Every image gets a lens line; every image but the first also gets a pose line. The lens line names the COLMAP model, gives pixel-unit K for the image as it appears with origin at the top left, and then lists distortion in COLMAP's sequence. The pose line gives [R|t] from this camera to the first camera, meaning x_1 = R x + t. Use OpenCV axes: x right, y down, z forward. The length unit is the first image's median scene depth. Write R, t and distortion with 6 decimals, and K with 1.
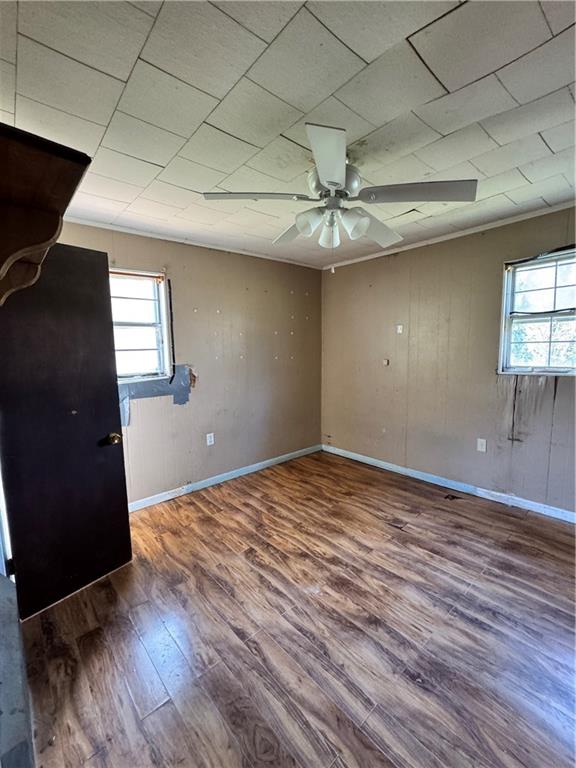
lens RADIAL K [[328.7, 0, 288.8], [0, 328.7, 383.5], [0, 0, 1]] dist [-0.001763, -0.000497]
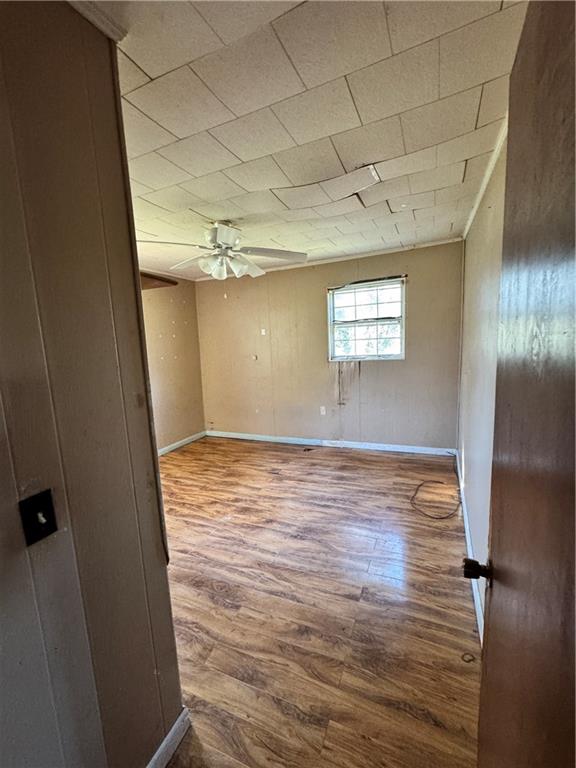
lens RADIAL K [[328.7, 0, 288.5], [0, 328.7, 385.7], [0, 0, 1]] dist [-0.001763, -0.000497]
pose [[0.908923, -0.080978, 0.409026, -0.171586], [0.075514, 0.996708, 0.029522, 0.025093], [-0.410070, 0.004054, 0.912045, -0.326500]]
